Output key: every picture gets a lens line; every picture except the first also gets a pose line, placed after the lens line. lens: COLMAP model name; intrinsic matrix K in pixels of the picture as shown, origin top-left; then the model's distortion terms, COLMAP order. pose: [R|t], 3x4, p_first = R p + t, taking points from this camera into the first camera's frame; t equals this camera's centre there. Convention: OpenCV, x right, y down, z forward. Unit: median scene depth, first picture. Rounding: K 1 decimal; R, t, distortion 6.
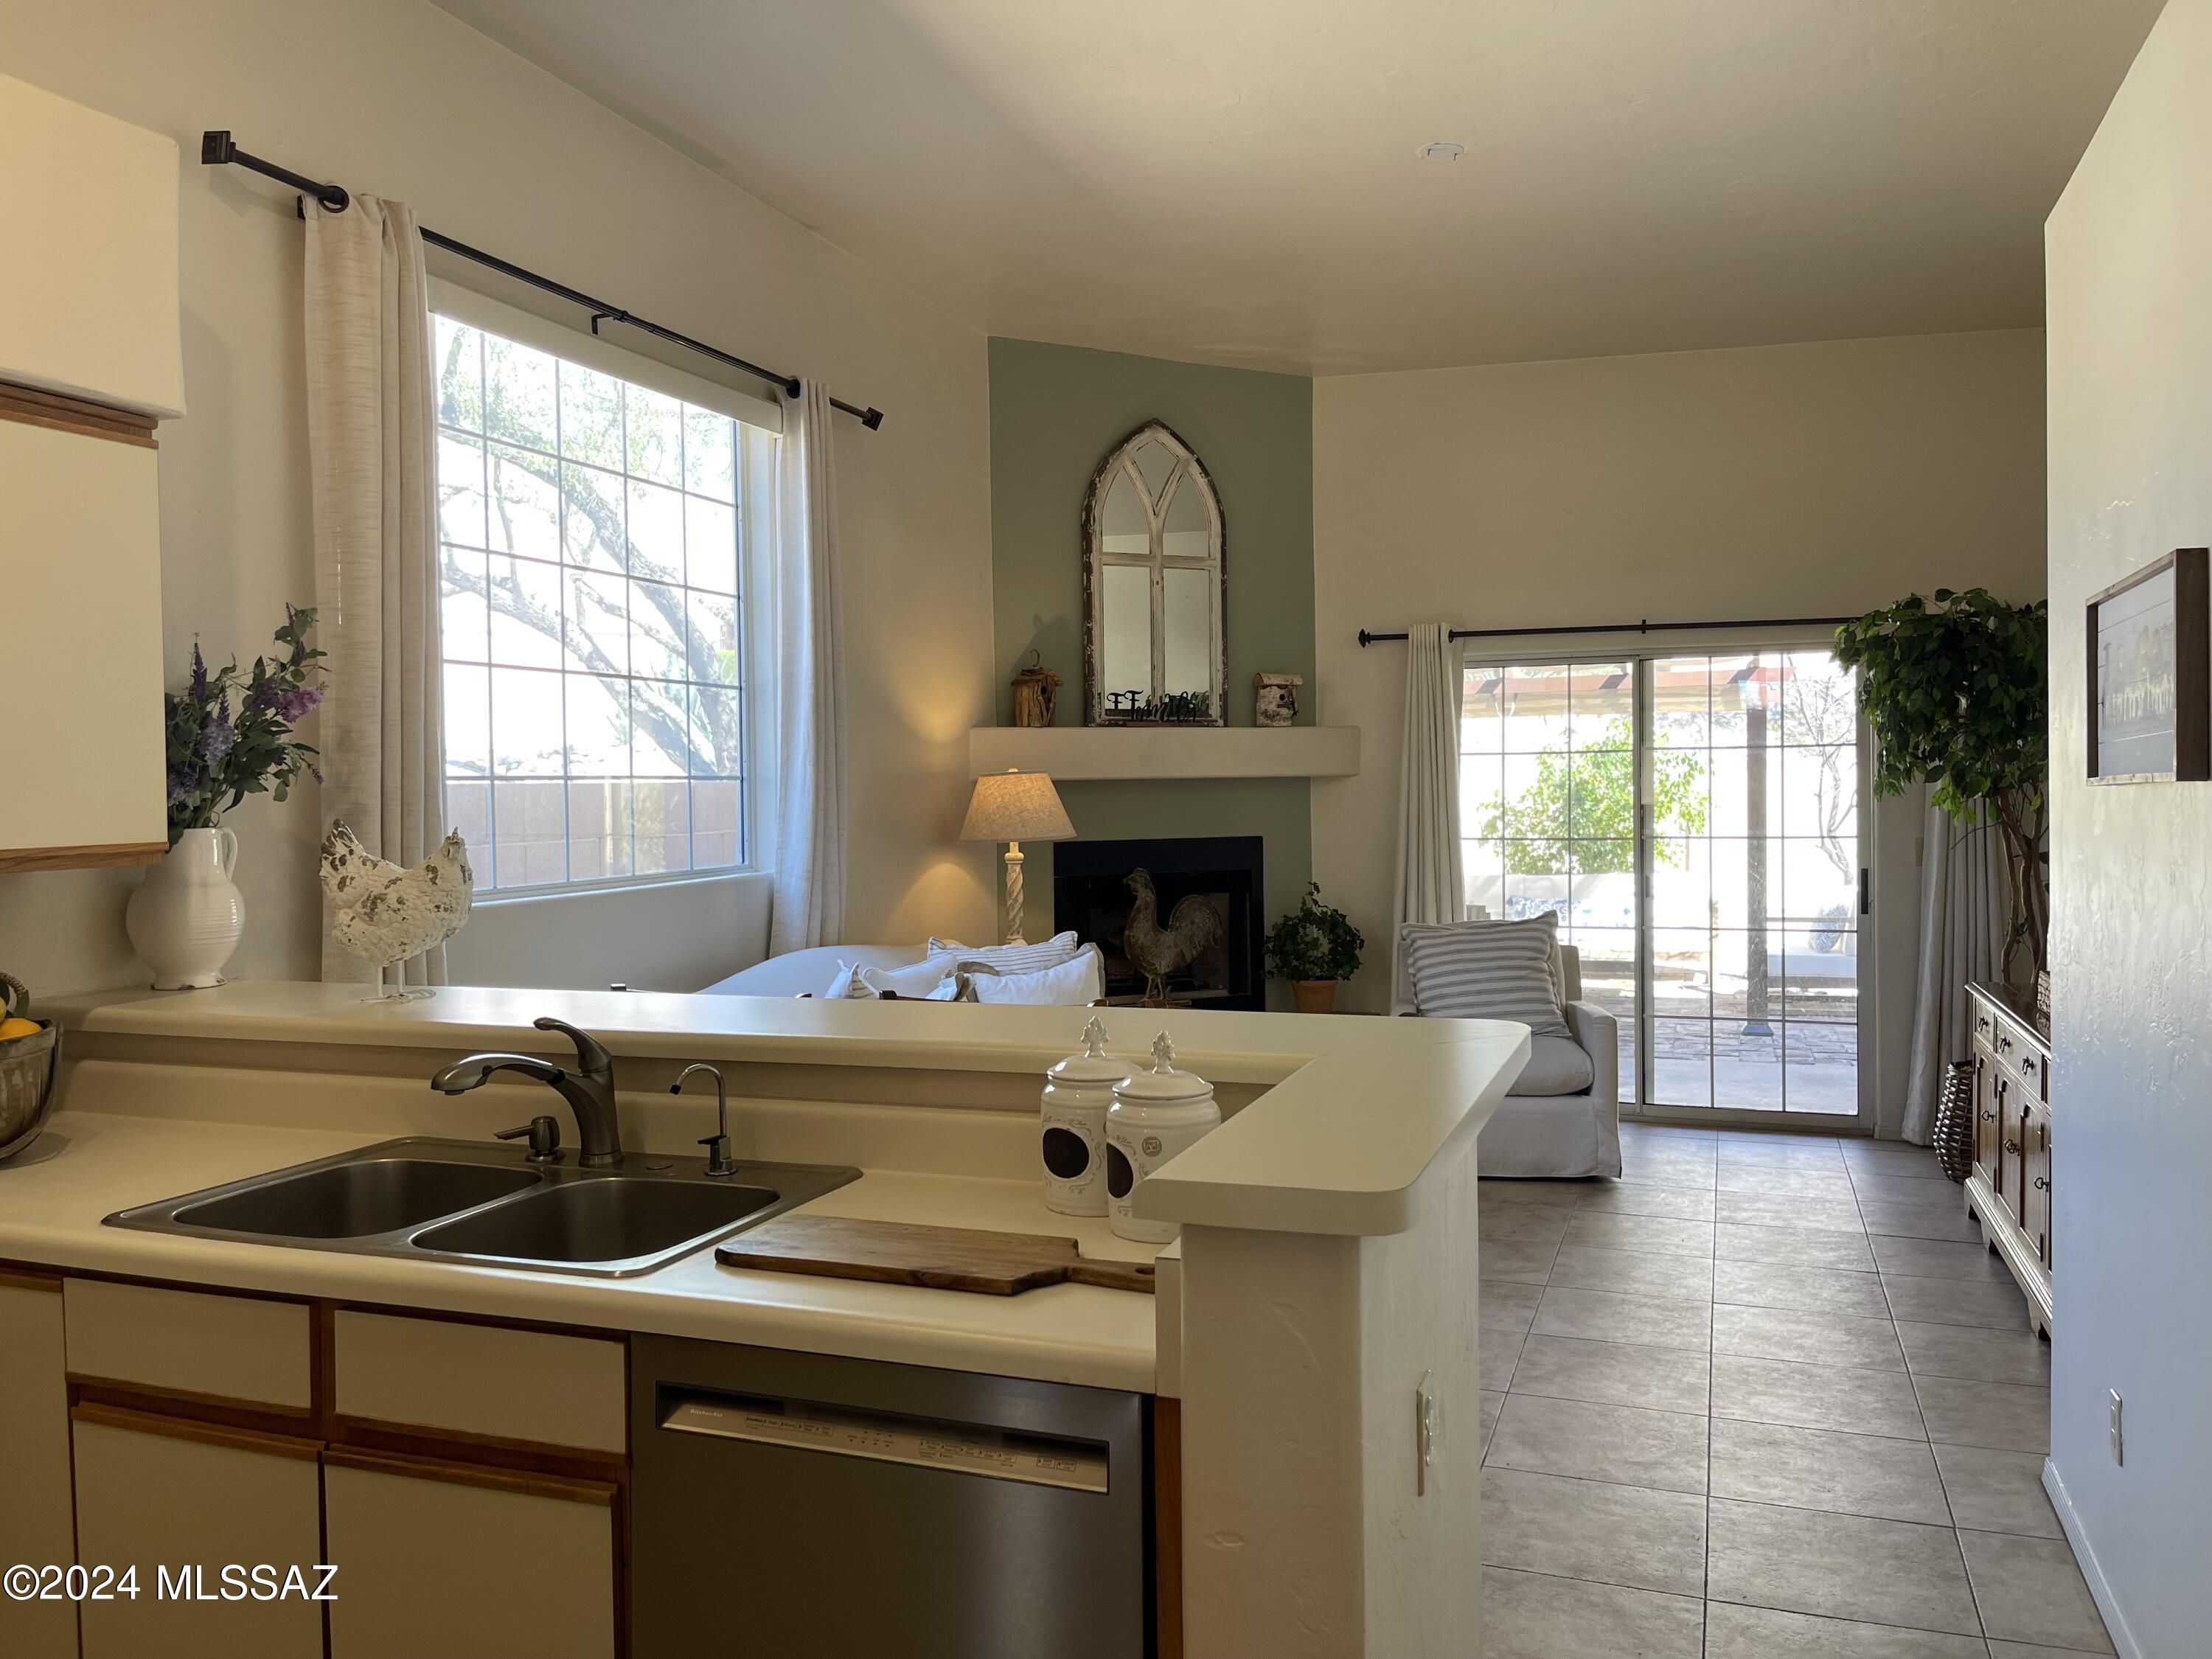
lens RADIAL K [[1668.8, 0, 1099.7], [0, 1668.8, 828.9], [0, 0, 1]] dist [0.025774, -0.035770]
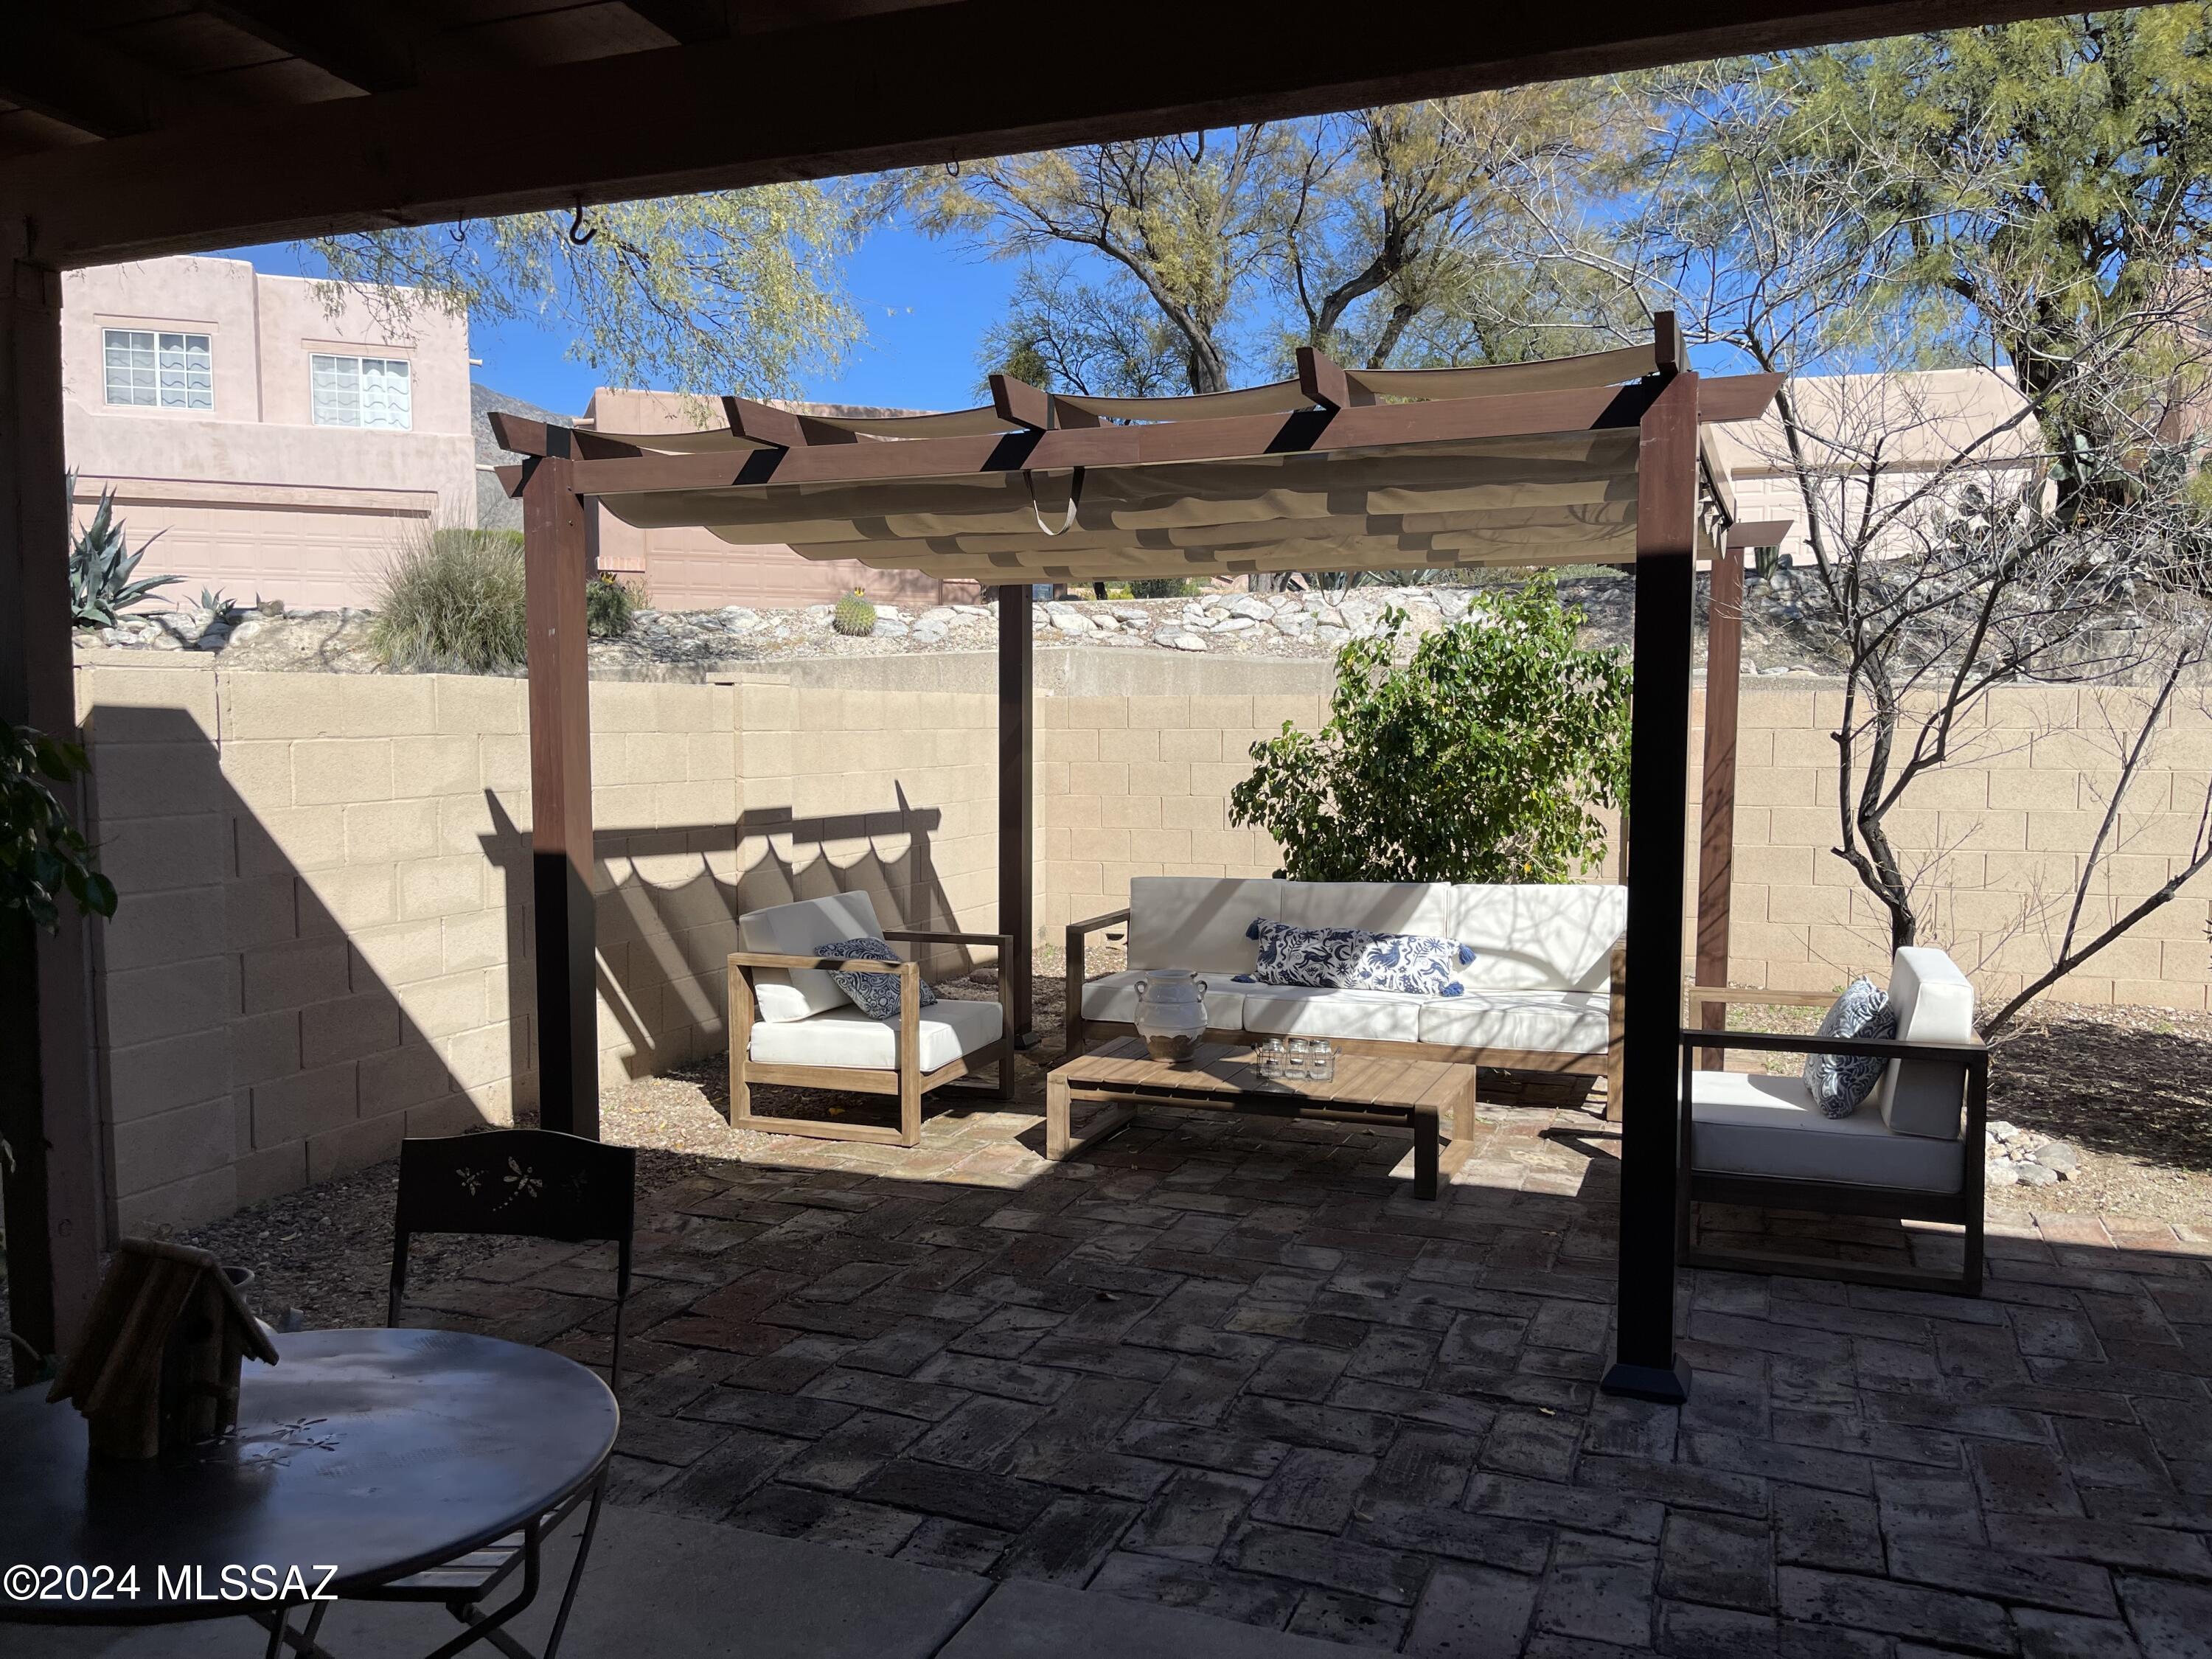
lens RADIAL K [[1668.8, 0, 1117.5], [0, 1668.8, 839.4], [0, 0, 1]] dist [0.025774, -0.035770]
pose [[0.999761, 0.017669, -0.012847, 0.400984], [-0.017016, 0.998641, 0.049271, -0.020839], [0.013700, -0.049040, 0.998703, 0.909558]]
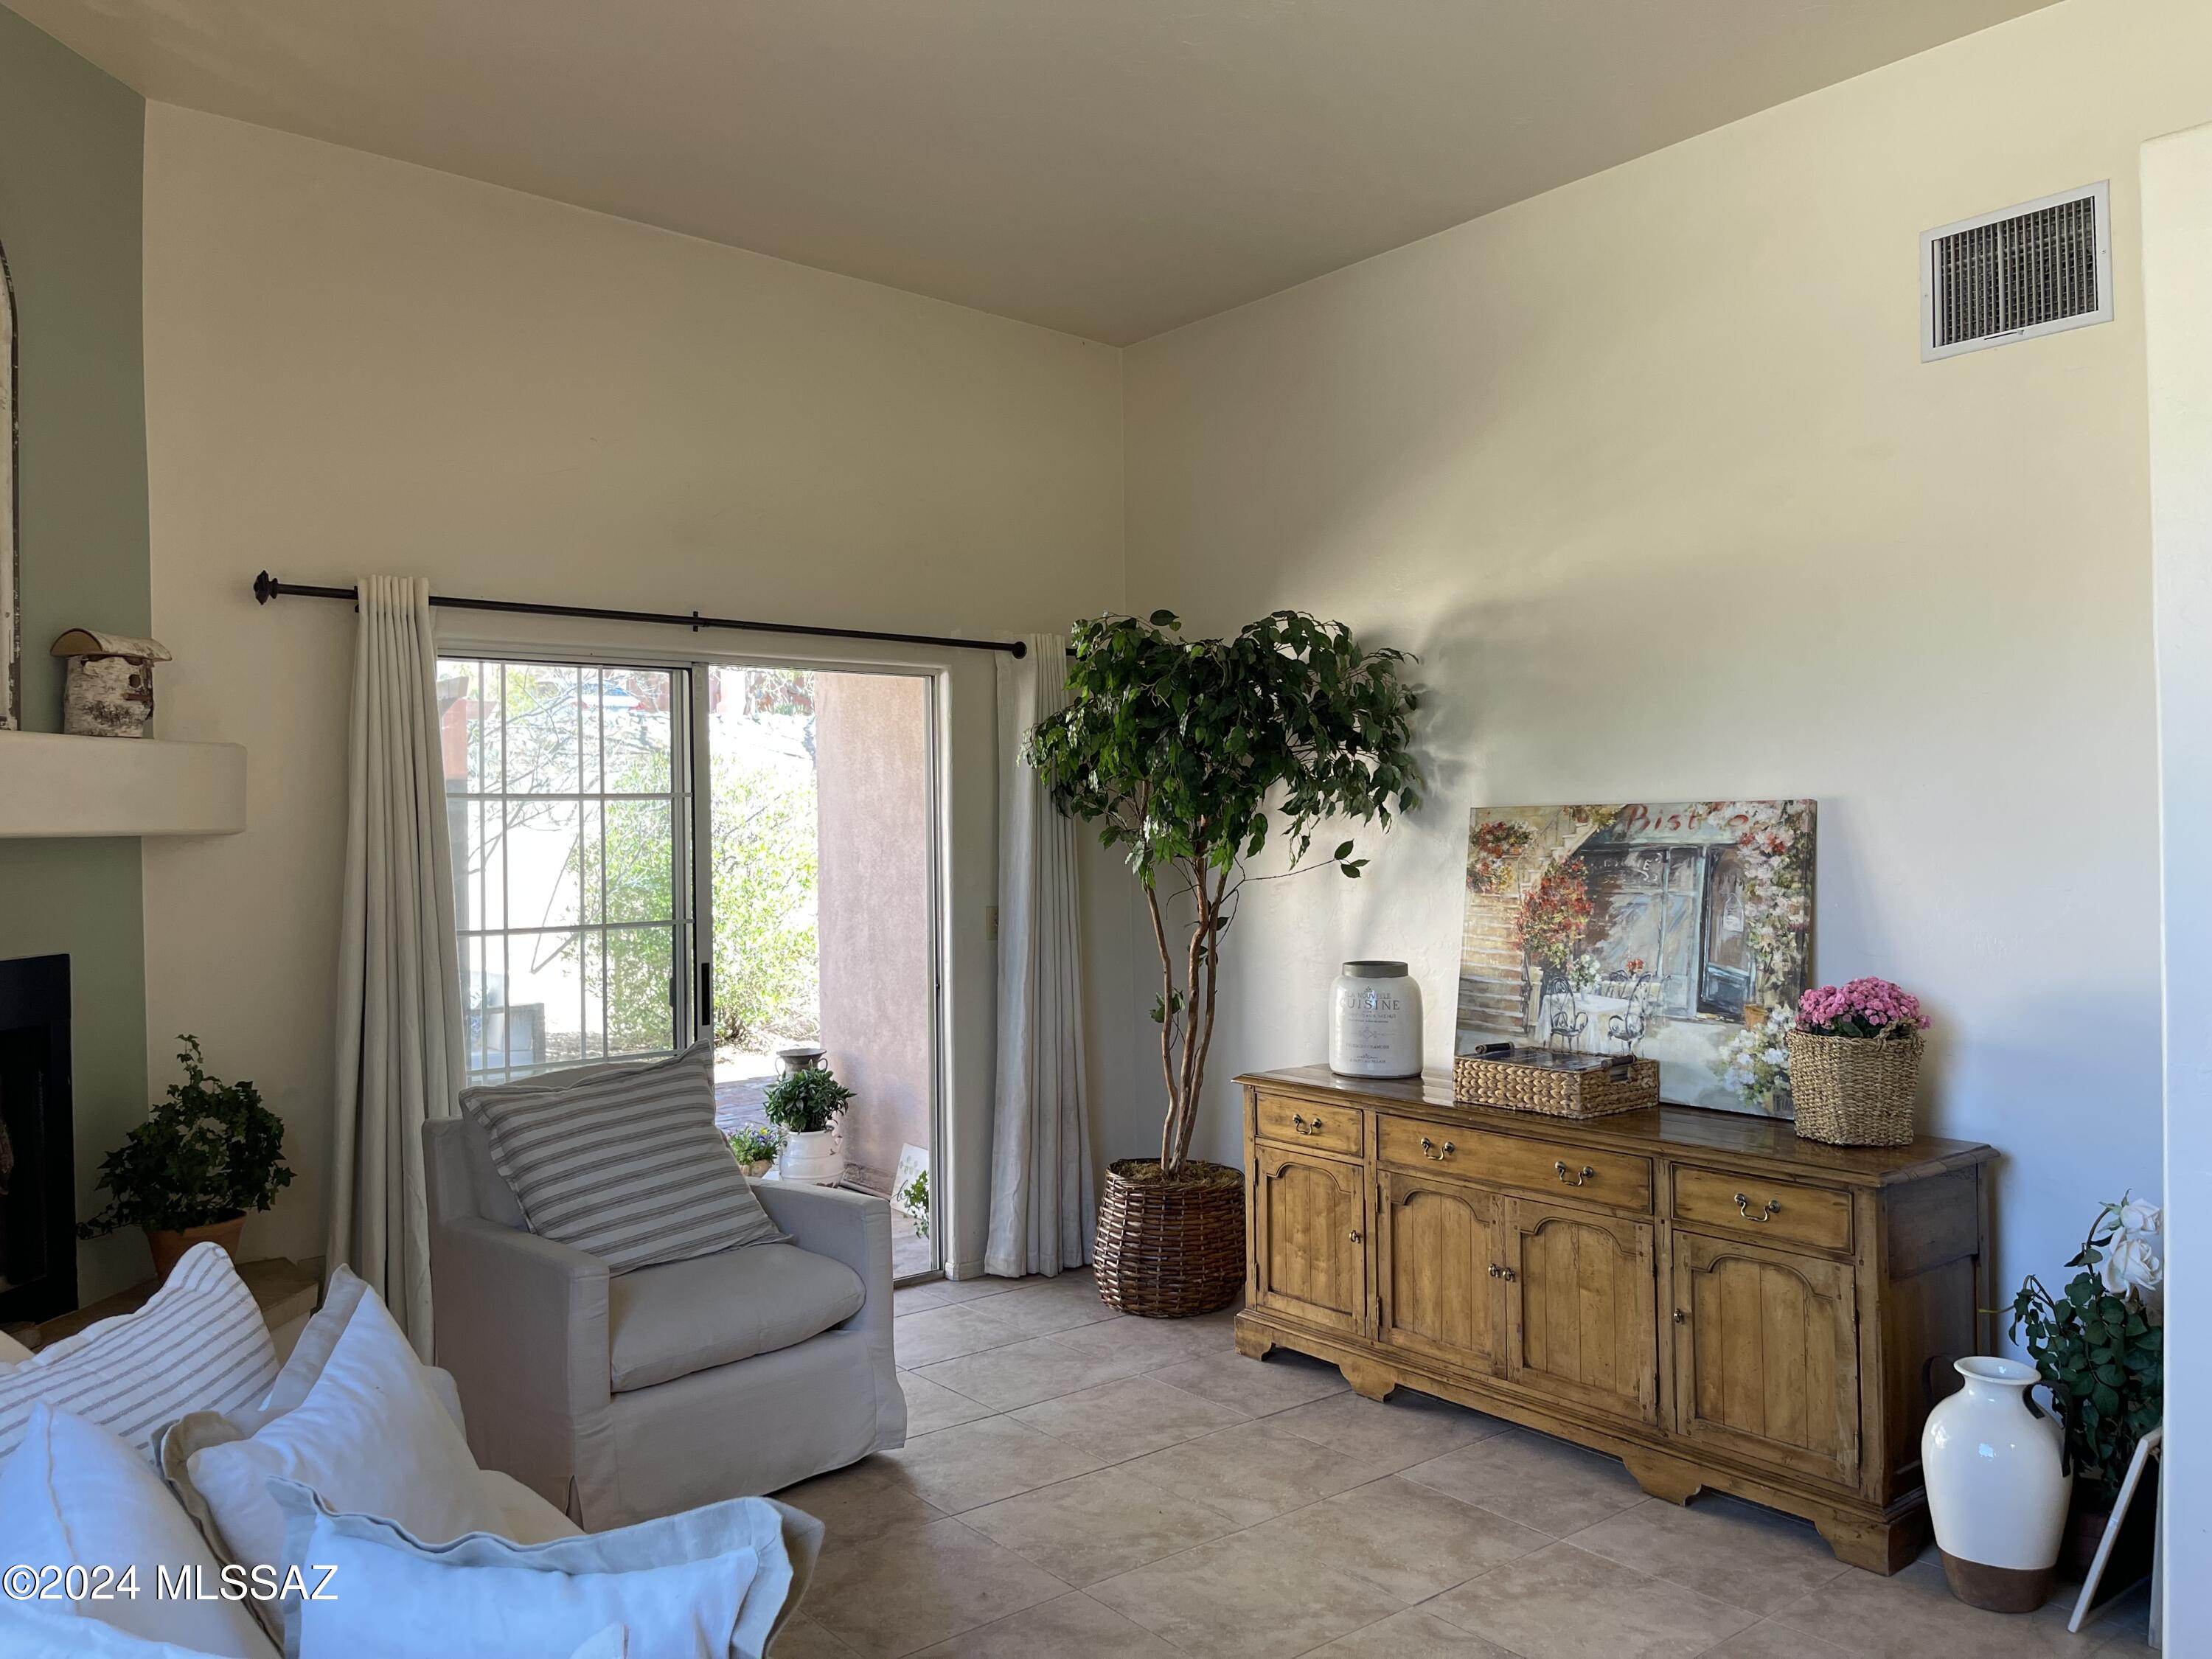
lens RADIAL K [[1668.8, 0, 1095.6], [0, 1668.8, 814.7], [0, 0, 1]] dist [0.025774, -0.035770]
pose [[0.508333, 0.009634, 0.861107, -0.189060], [0.032163, 0.999027, -0.030163, -0.012664], [-0.860560, 0.043028, 0.507529, 0.494747]]
